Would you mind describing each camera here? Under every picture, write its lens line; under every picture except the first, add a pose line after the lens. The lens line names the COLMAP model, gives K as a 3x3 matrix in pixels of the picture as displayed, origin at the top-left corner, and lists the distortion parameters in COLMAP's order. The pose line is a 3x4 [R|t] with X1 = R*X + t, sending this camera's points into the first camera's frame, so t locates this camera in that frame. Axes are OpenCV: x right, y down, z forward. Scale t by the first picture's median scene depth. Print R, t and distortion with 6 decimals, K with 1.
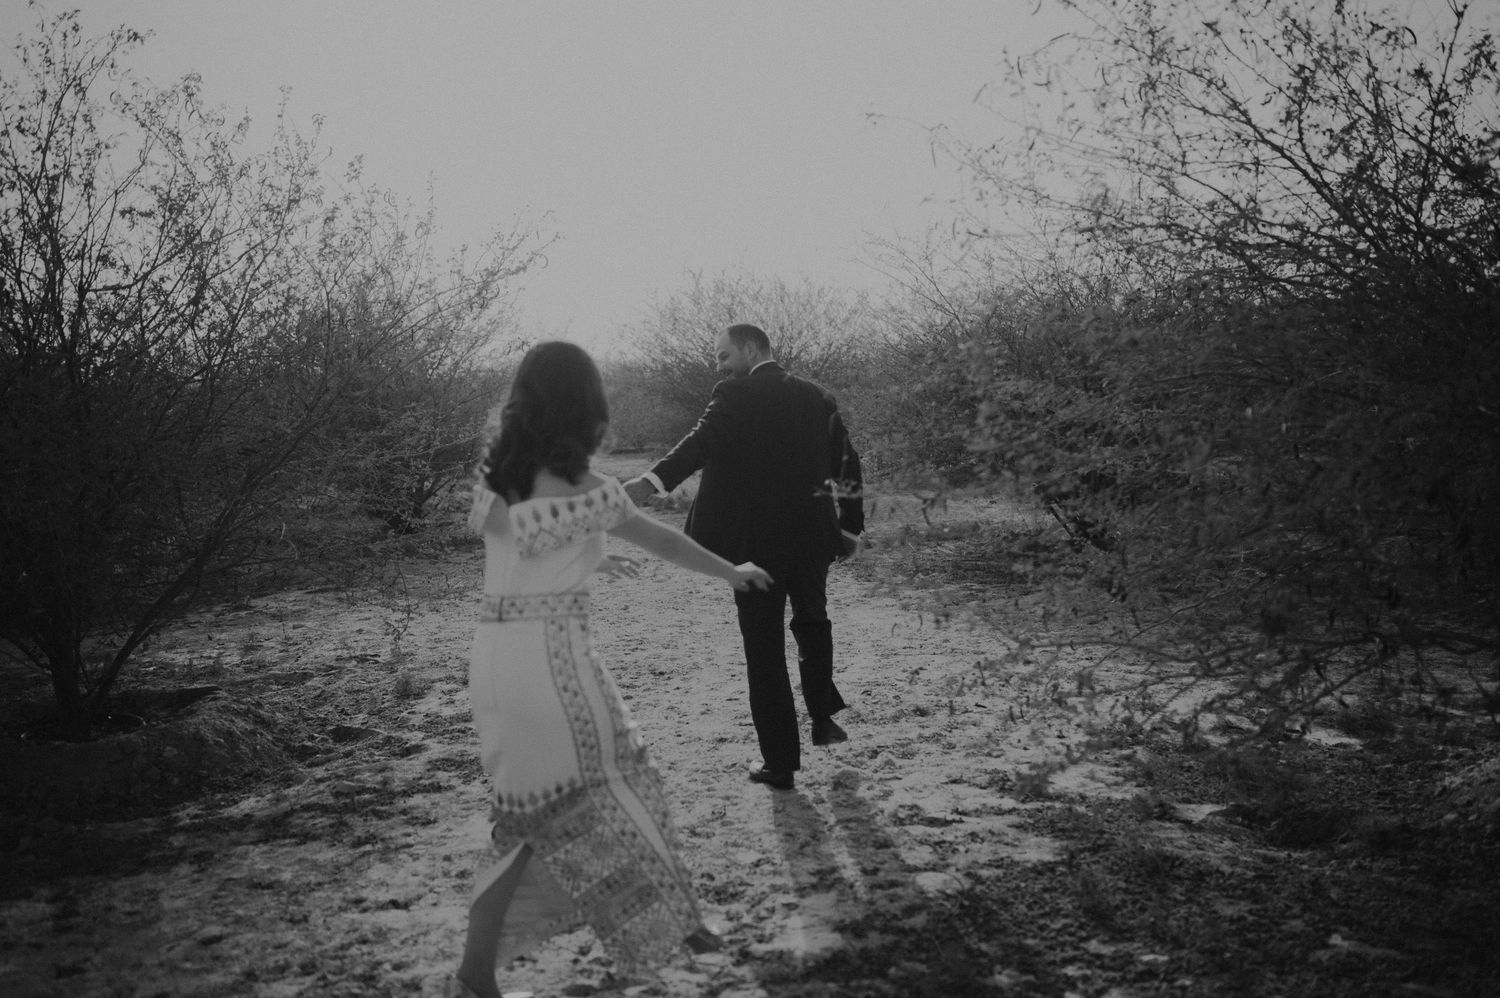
lens RADIAL K [[1403.3, 0, 750.0], [0, 1403.3, 499.0], [0, 0, 1]] dist [-0.005896, 0.001196]
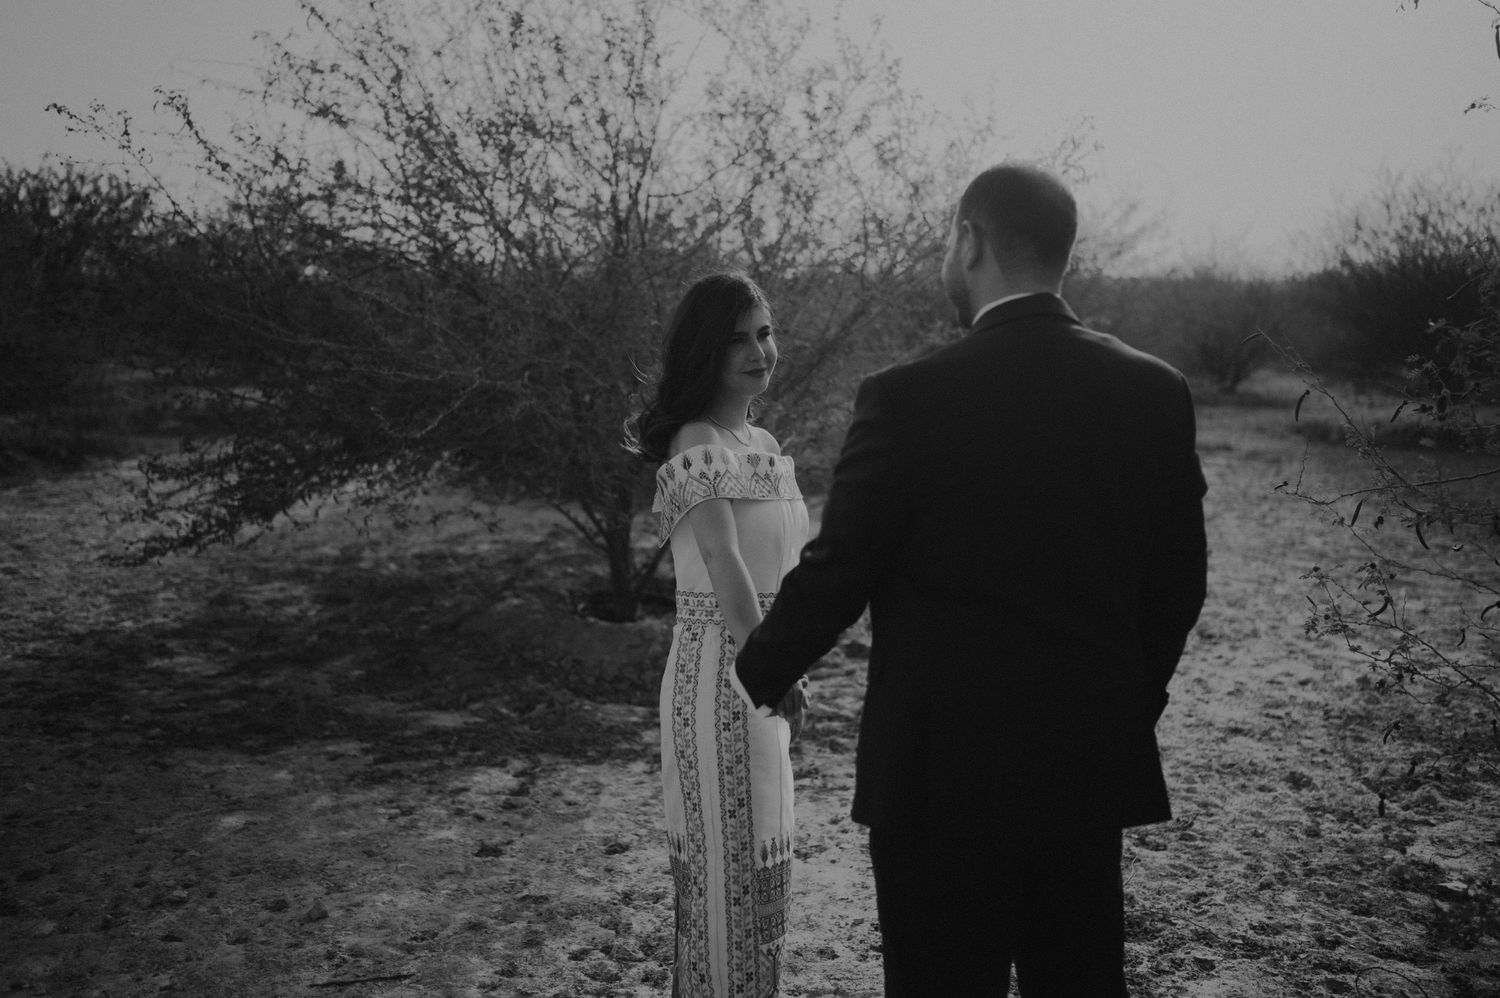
lens RADIAL K [[1403.3, 0, 750.0], [0, 1403.3, 499.0], [0, 0, 1]] dist [-0.005896, 0.001196]
pose [[0.888331, 0.112413, -0.445232, 0.092997], [-0.080709, 0.992702, 0.089606, -0.027895], [0.452055, -0.043666, 0.890921, 0.102842]]
